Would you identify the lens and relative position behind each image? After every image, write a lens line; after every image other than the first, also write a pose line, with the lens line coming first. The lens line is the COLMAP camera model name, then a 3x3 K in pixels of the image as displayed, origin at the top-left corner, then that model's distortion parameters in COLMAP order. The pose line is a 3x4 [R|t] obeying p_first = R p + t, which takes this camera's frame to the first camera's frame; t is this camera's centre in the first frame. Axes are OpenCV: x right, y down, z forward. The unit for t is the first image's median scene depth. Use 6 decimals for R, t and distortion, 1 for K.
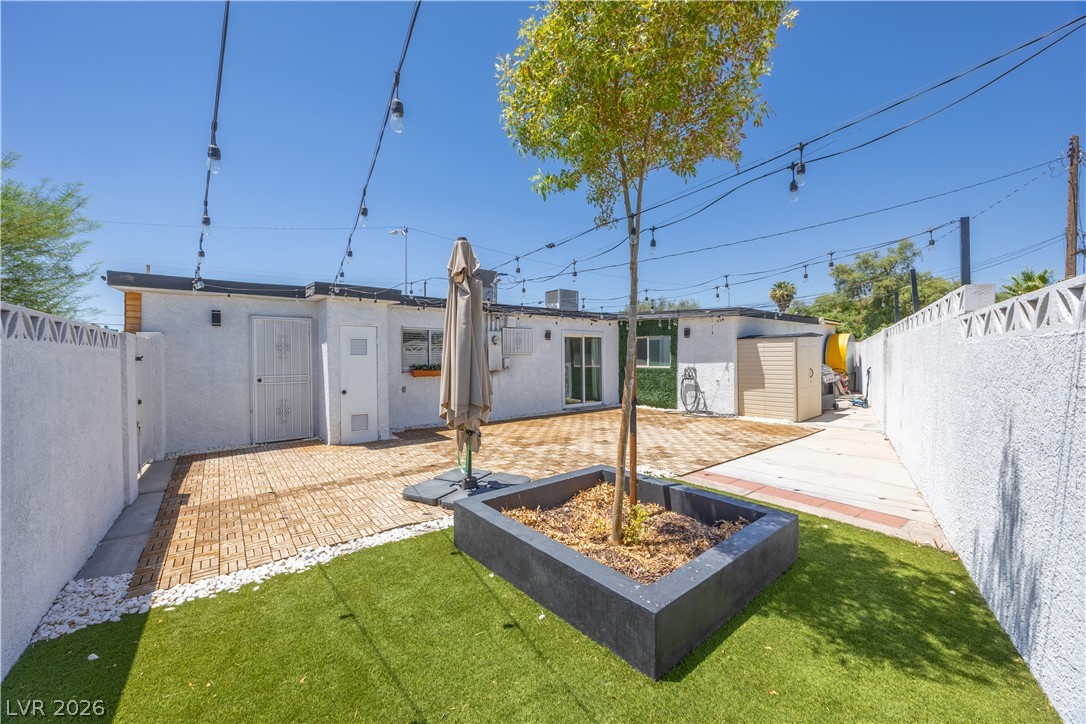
lens RADIAL K [[430.5, 0, 541.4], [0, 430.5, 360.6], [0, 0, 1]] dist [-0.001757, -0.000195]
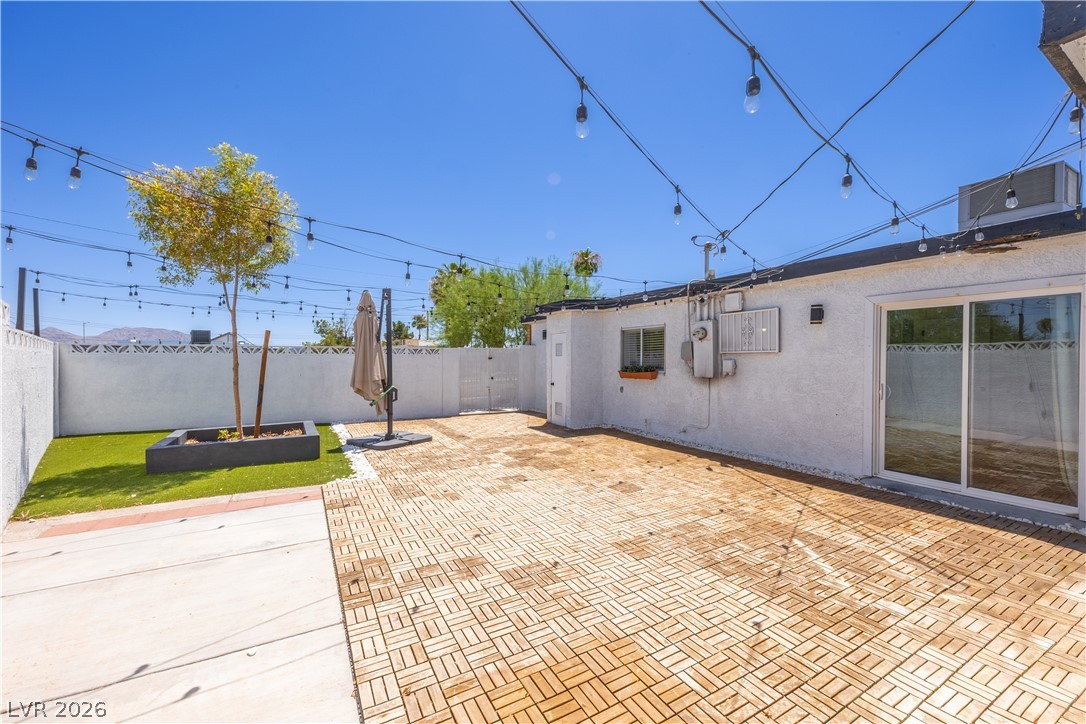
lens RADIAL K [[418.6, 0, 545.8], [0, 418.6, 361.0], [0, 0, 1]] dist [-0.012846, -0.000401]
pose [[-0.150187, 0.022784, -0.988395, 0.571838], [0.003659, 0.999740, 0.022490, -0.018646], [0.988651, -0.000239, -0.150232, 0.810345]]
